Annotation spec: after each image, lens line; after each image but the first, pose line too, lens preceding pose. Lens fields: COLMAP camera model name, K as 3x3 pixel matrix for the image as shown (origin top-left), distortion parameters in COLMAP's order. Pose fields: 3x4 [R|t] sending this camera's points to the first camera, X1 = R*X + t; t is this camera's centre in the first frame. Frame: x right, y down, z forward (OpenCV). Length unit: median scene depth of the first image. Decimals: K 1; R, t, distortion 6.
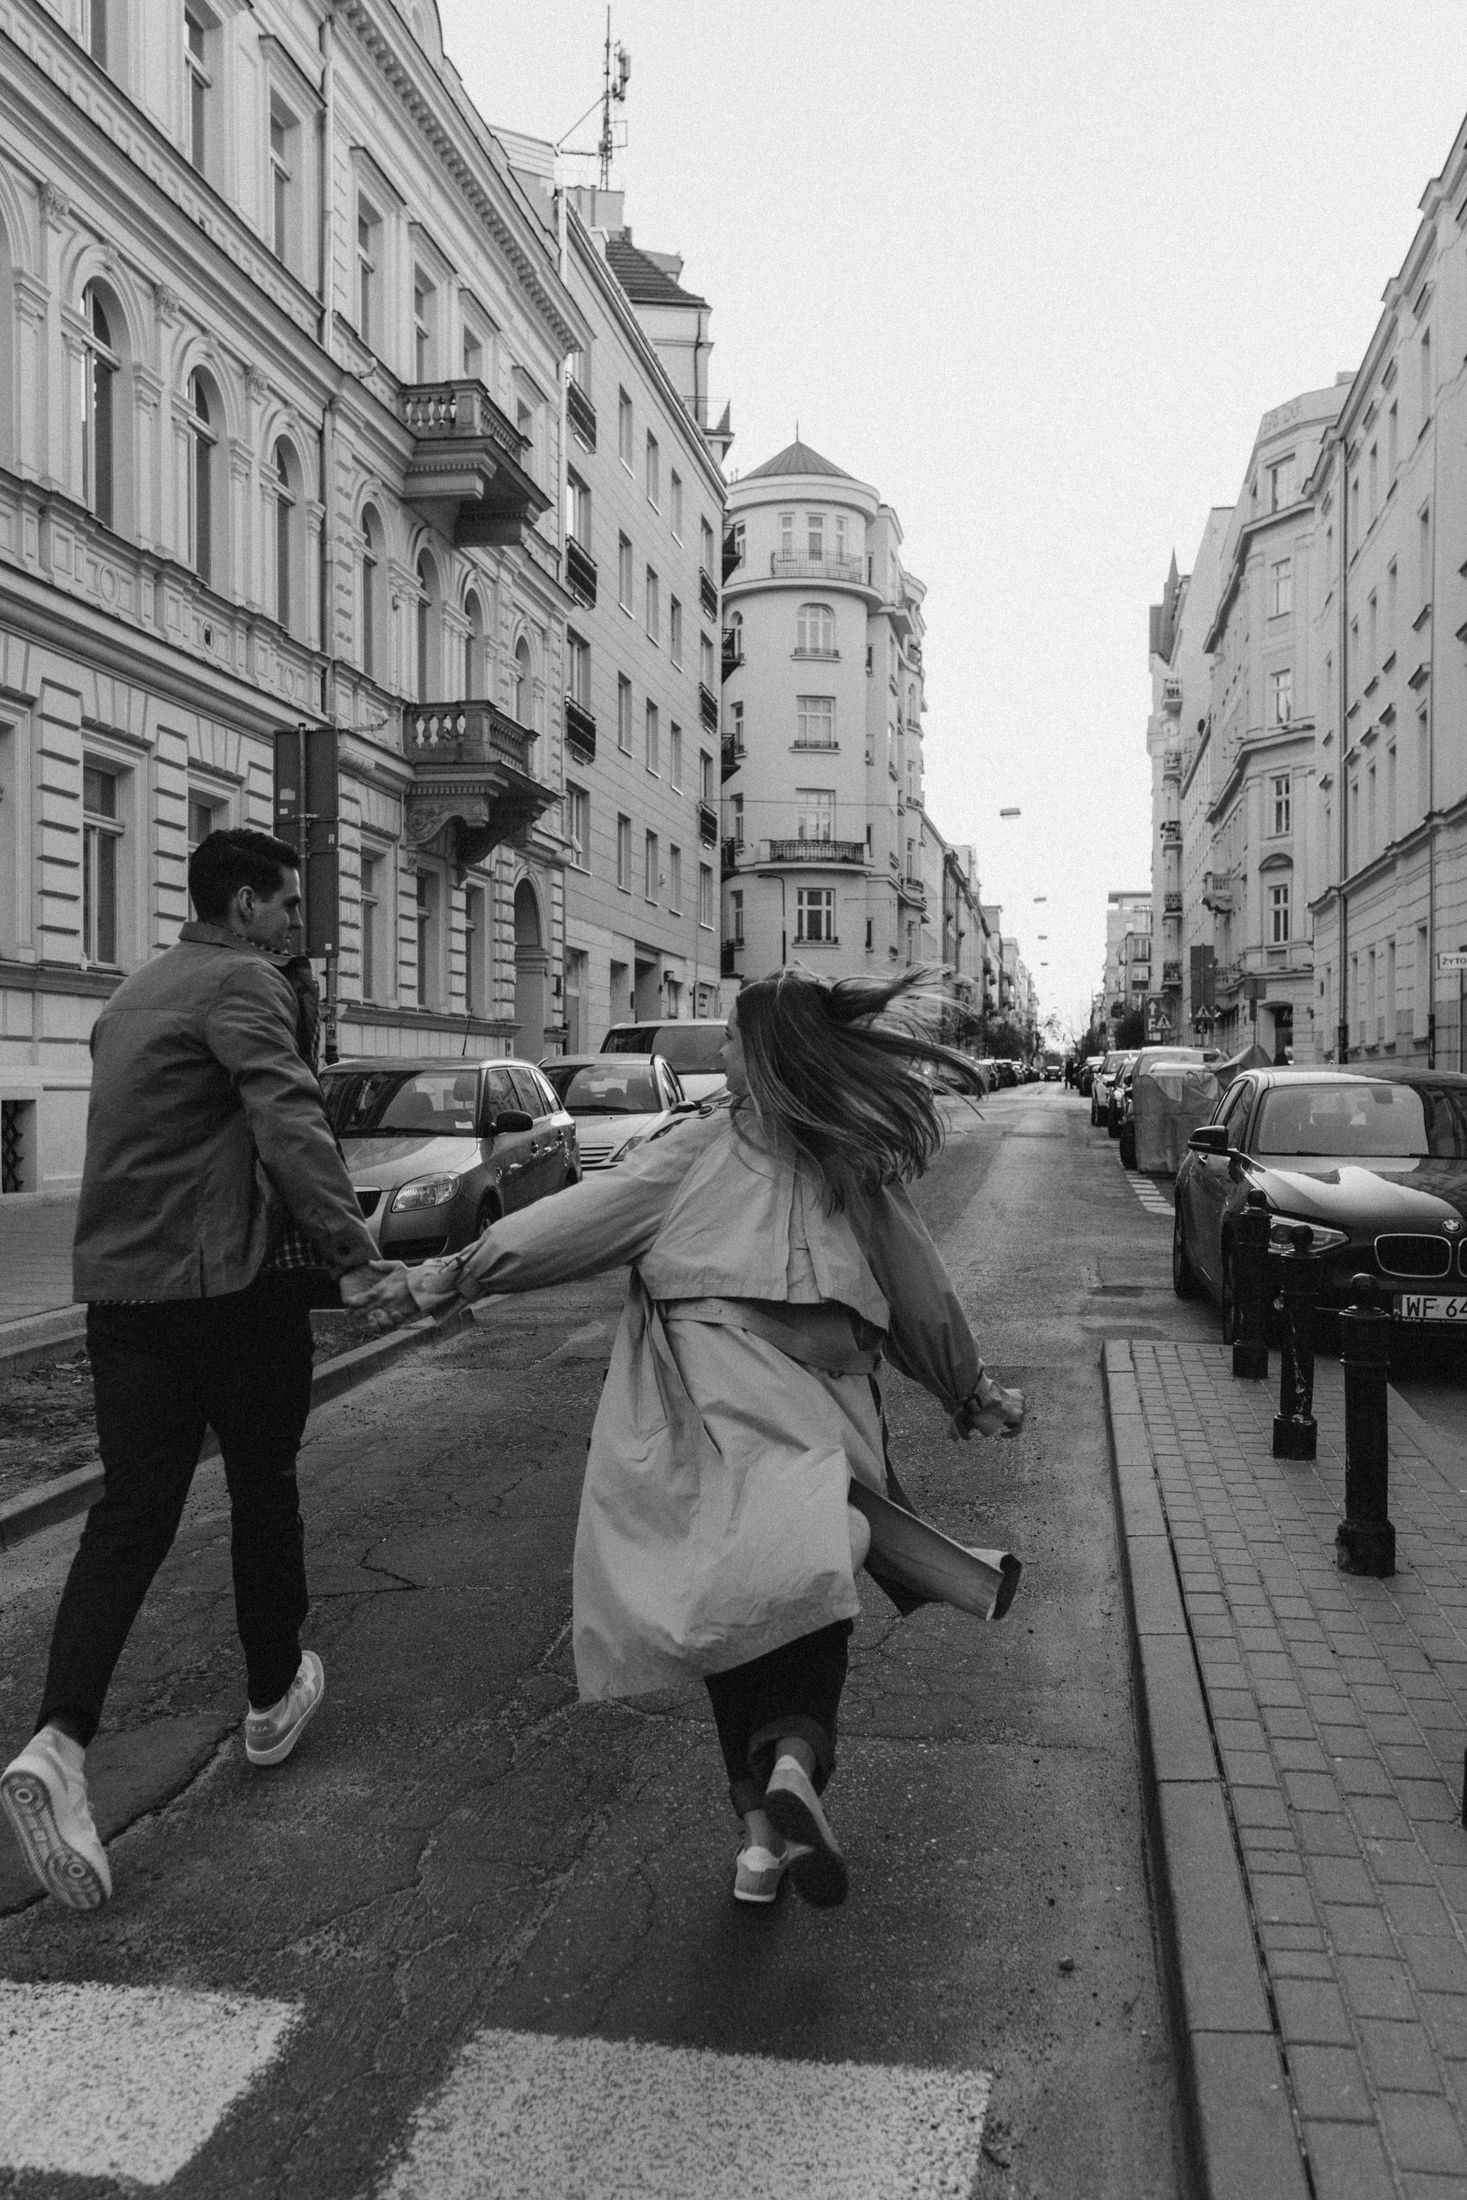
lens RADIAL K [[2152.2, 0, 730.9], [0, 2152.2, 1160.4], [0, 0, 1]] dist [0.012262, -0.005699]
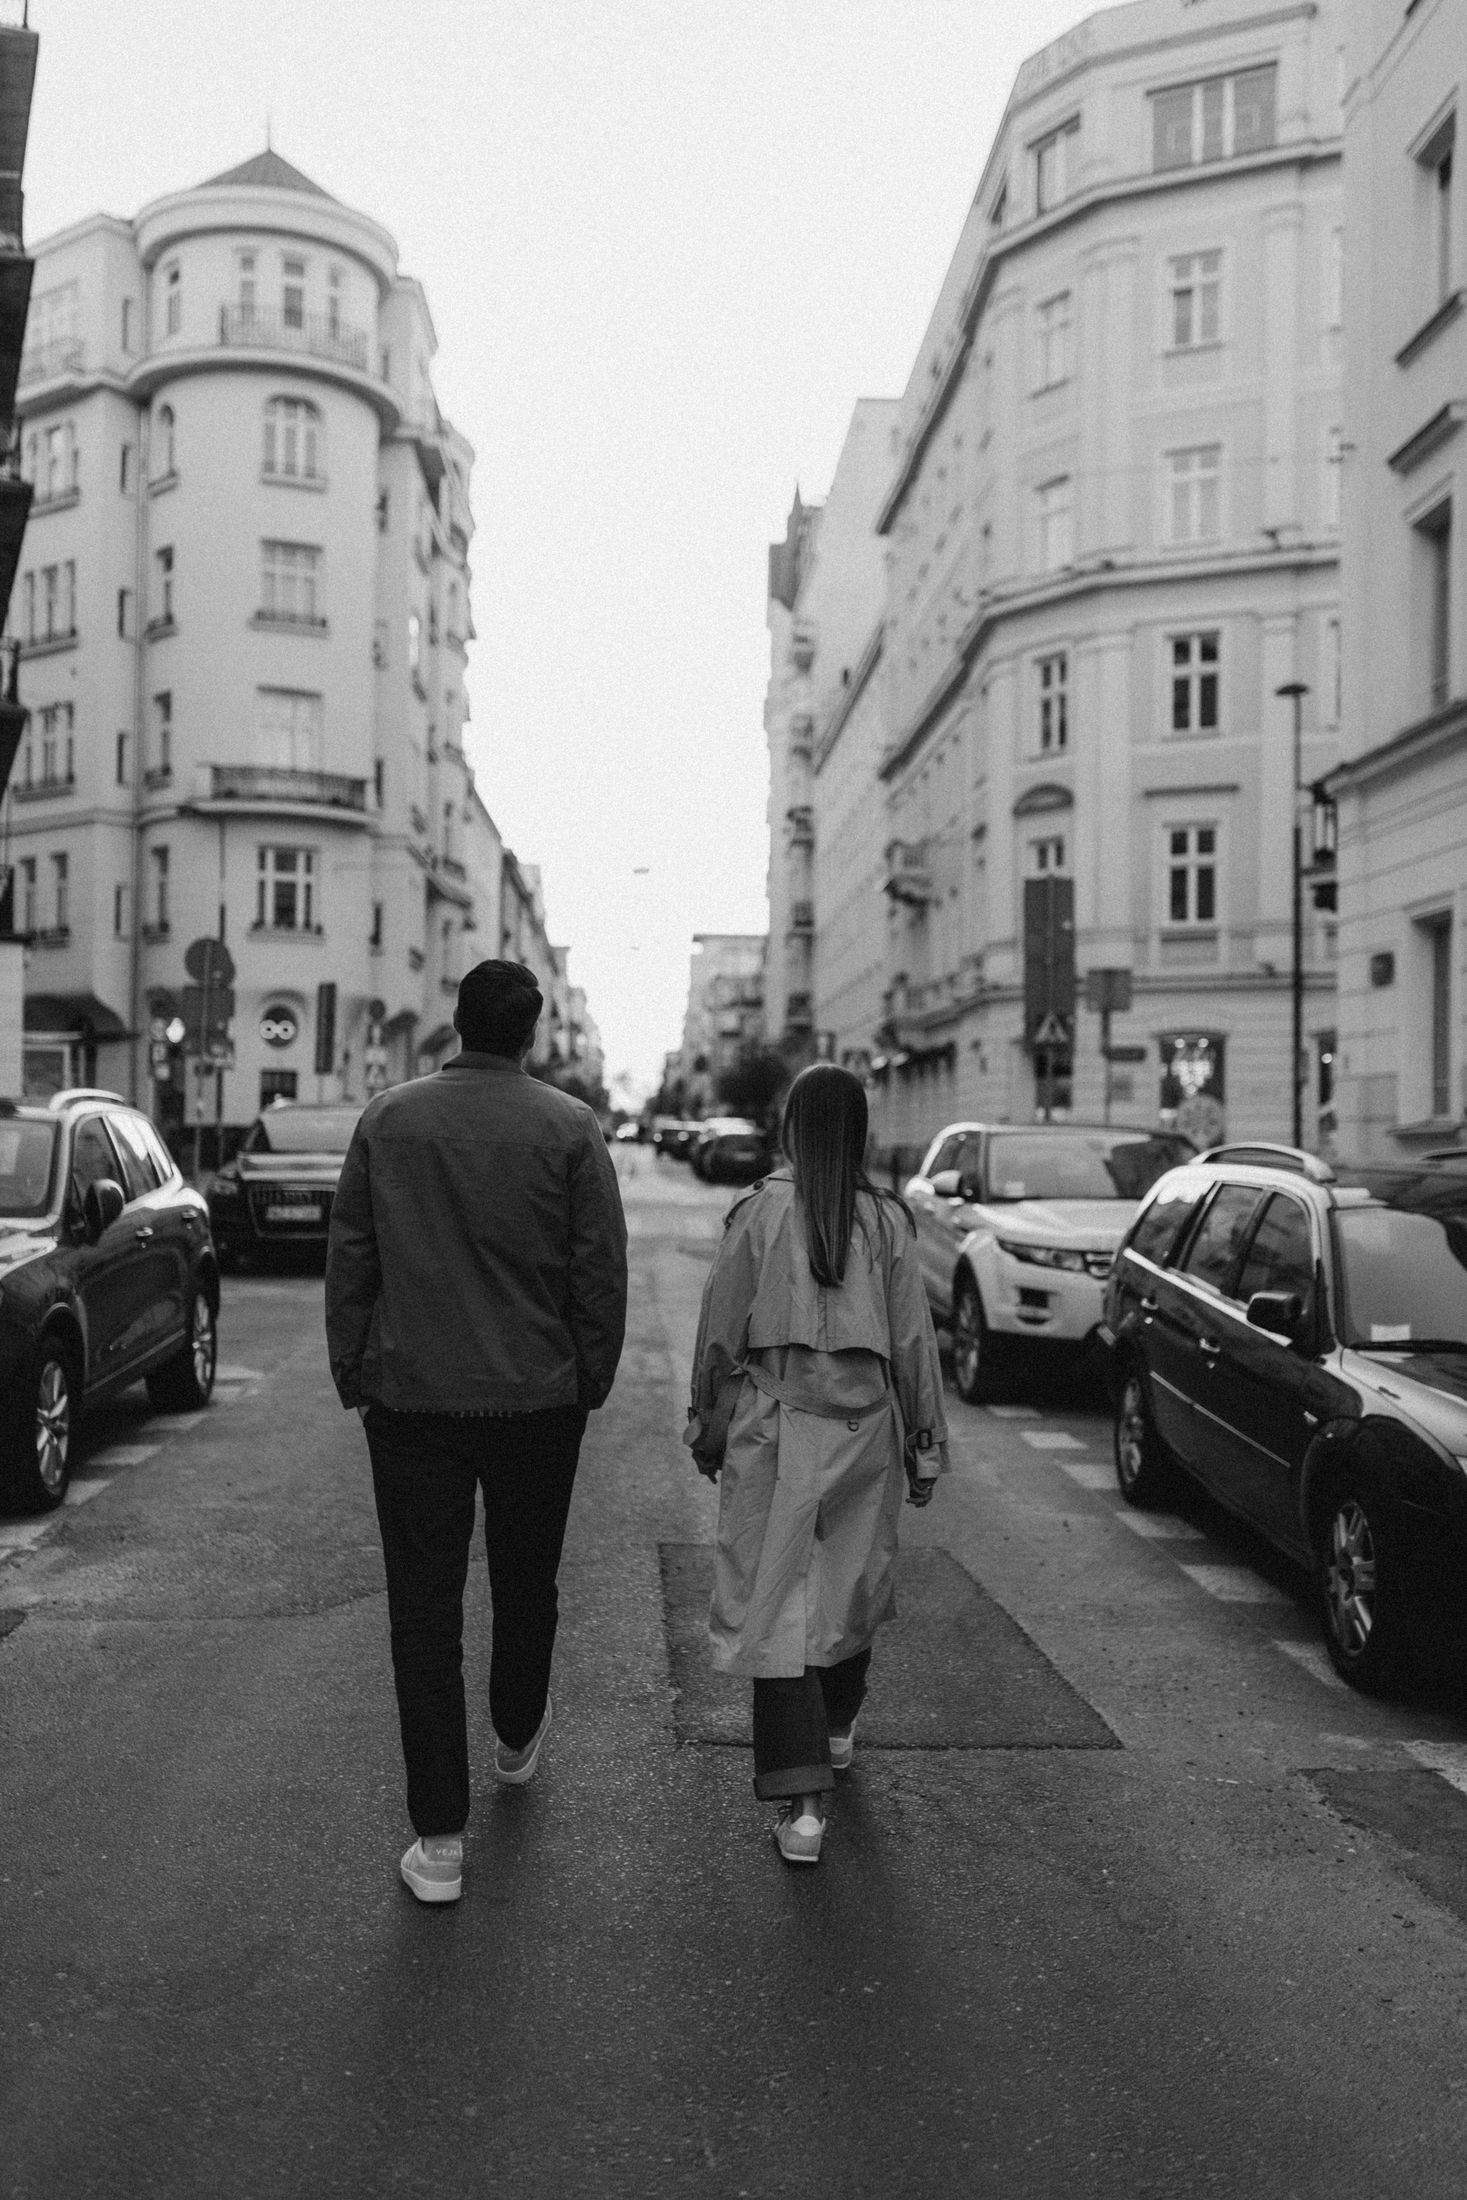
lens RADIAL K [[2152.2, 0, 730.9], [0, 2152.2, 1160.4], [0, 0, 1]] dist [0.012262, -0.005699]
pose [[0.979788, 0.015270, 0.199457, 0.041271], [-0.010173, 0.999596, -0.026553, -0.017770], [-0.199781, 0.023987, 0.979547, 0.345849]]
